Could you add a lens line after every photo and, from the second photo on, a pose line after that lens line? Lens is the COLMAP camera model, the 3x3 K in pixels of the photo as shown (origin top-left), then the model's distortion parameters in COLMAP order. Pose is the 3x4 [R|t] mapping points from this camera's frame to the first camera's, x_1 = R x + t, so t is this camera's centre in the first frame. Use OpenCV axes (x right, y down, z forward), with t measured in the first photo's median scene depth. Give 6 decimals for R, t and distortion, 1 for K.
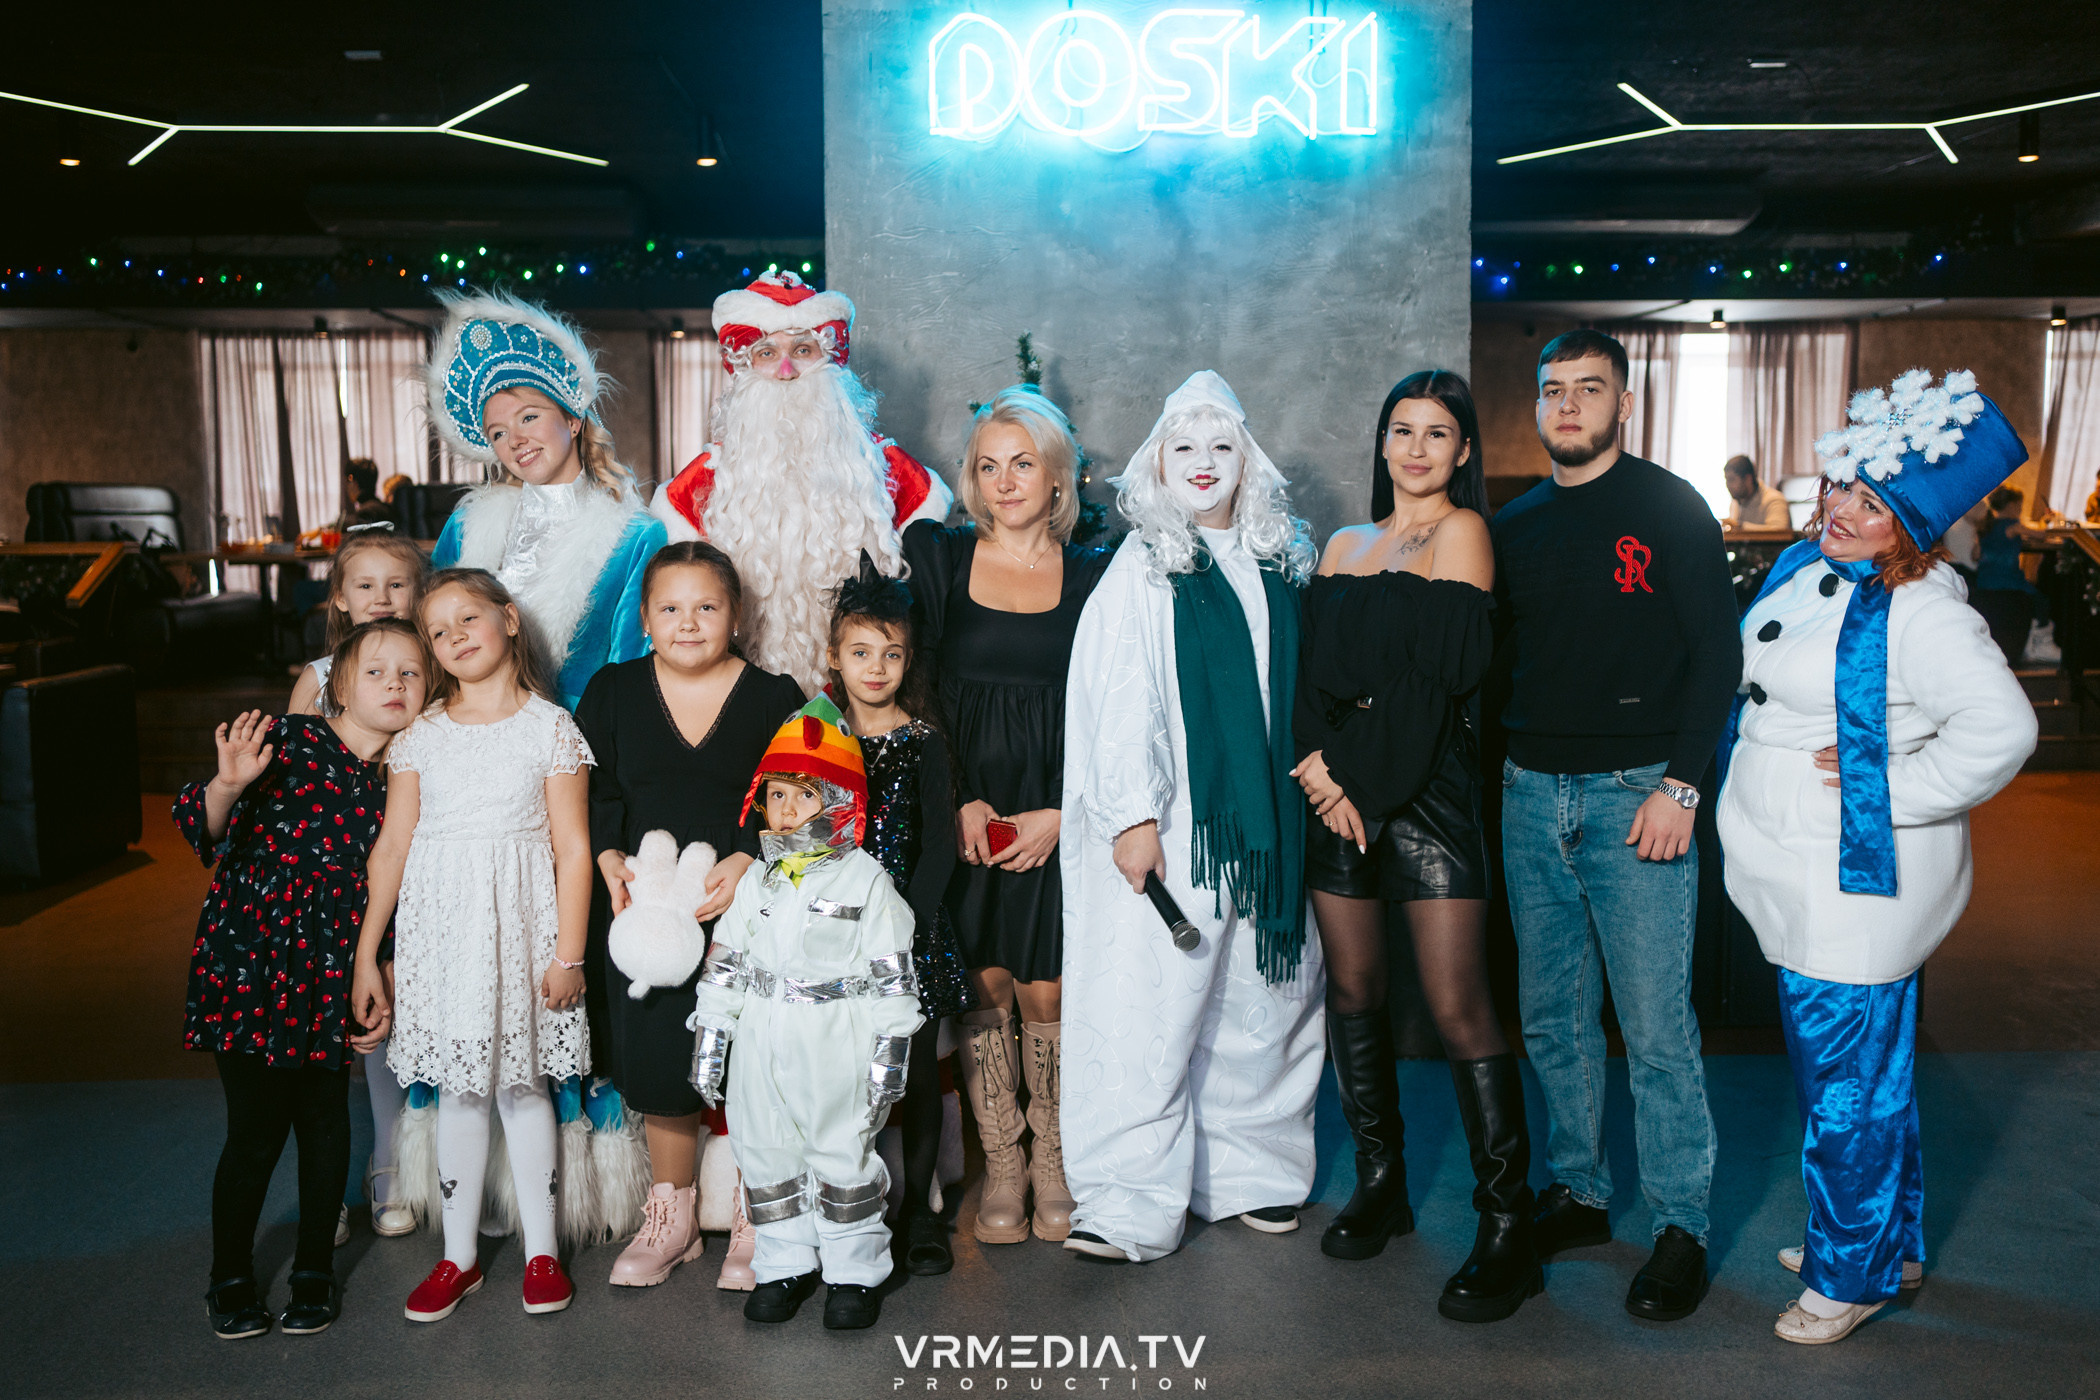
lens RADIAL K [[2178.0, 0, 1046.7], [0, 2178.0, 694.9], [0, 0, 1]] dist [-0.032419, 0.167617]
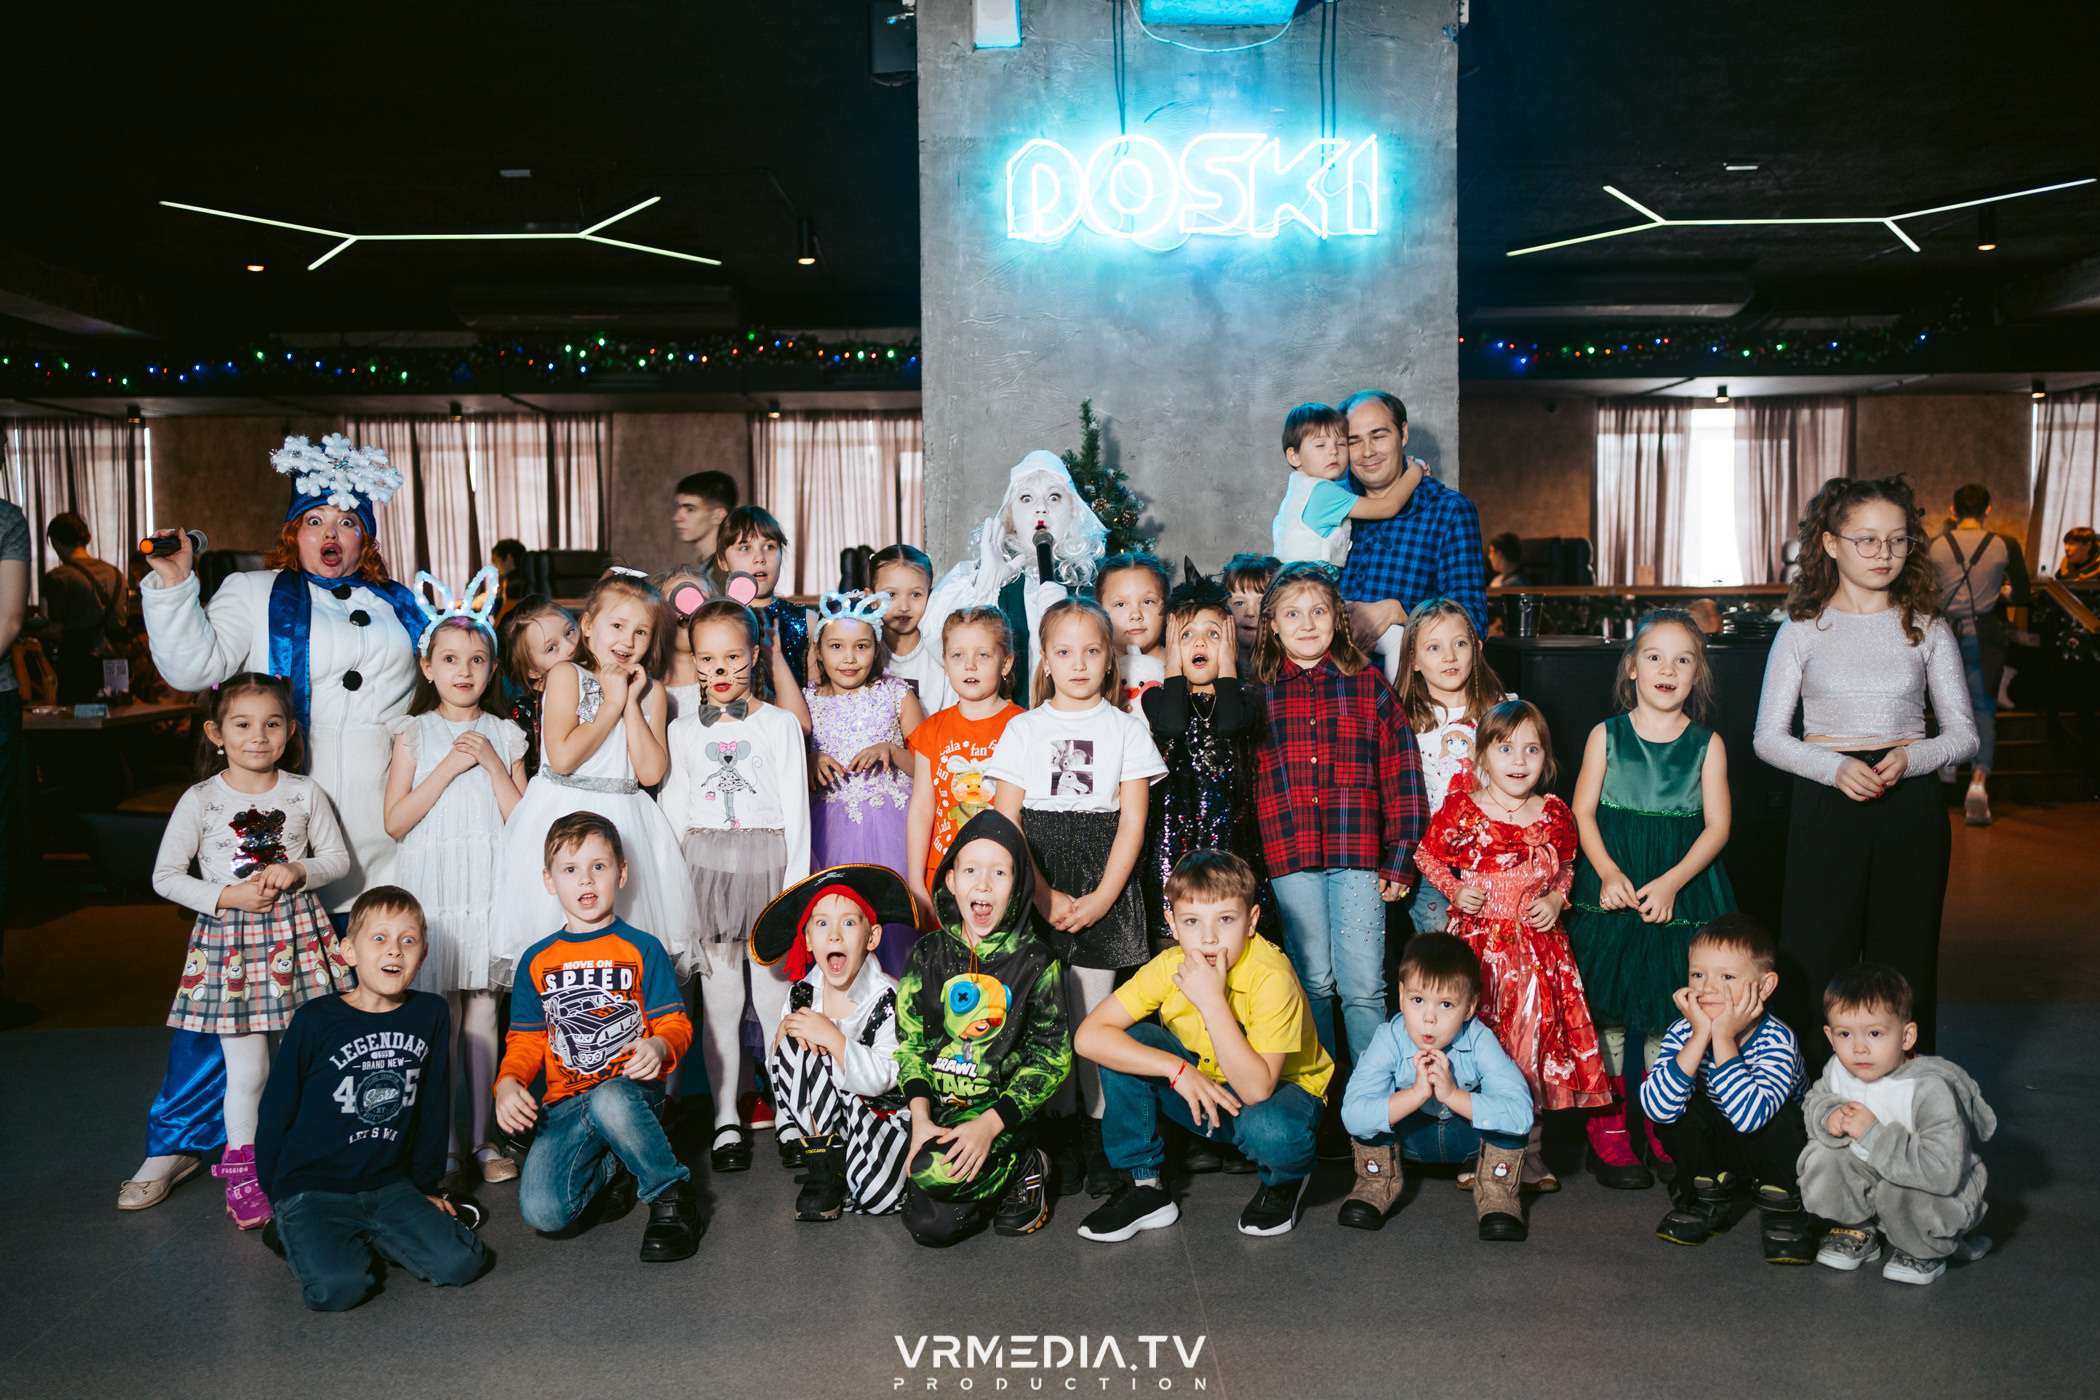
lens RADIAL K [[2121.6, 0, 1046.0], [0, 2121.6, 697.0], [0, 0, 1]] dist [-0.033939, 0.172506]
pose [[0.999529, -0.003236, -0.030530, 0.002891], [0.002155, 0.999372, -0.035368, 0.039137], [0.030626, 0.035285, 0.998908, -0.167315]]
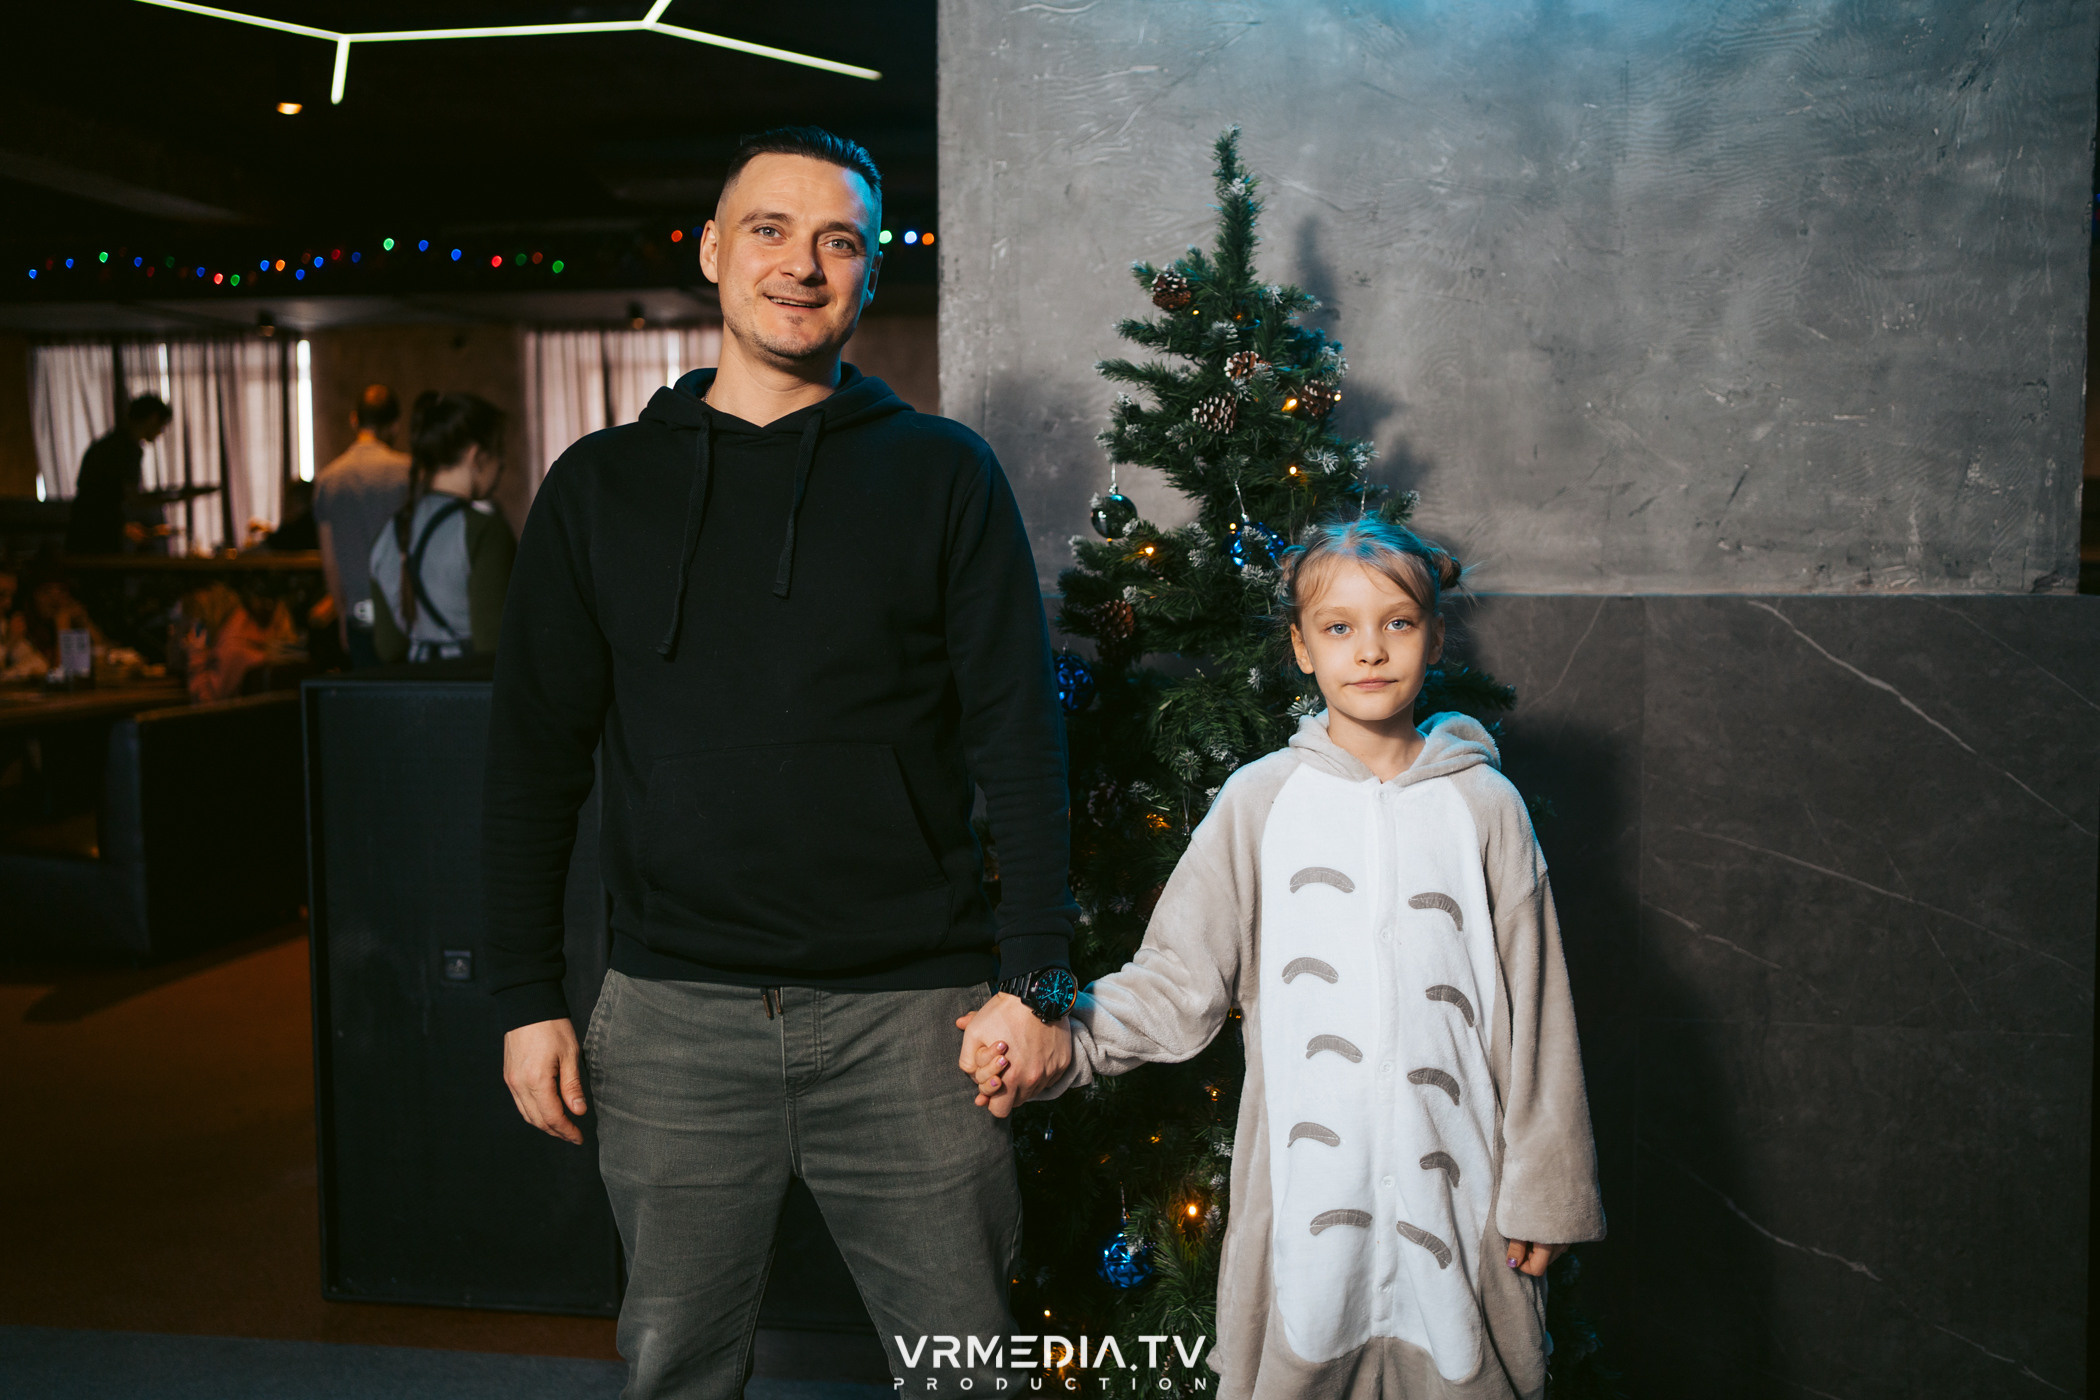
lens RADIAL K [[2178.0, 0, 1046.7], [0, 2178.0, 694.9], [0, 0, 1]] dist [-0.032419, 0.167617]
pose [[0.975960, 0.018417, -0.217172, 0.061048], [-0.021721, 0.999682, -0.012838, -0.014831], [0.216867, 0.017247, 0.976049, 0.415240]]
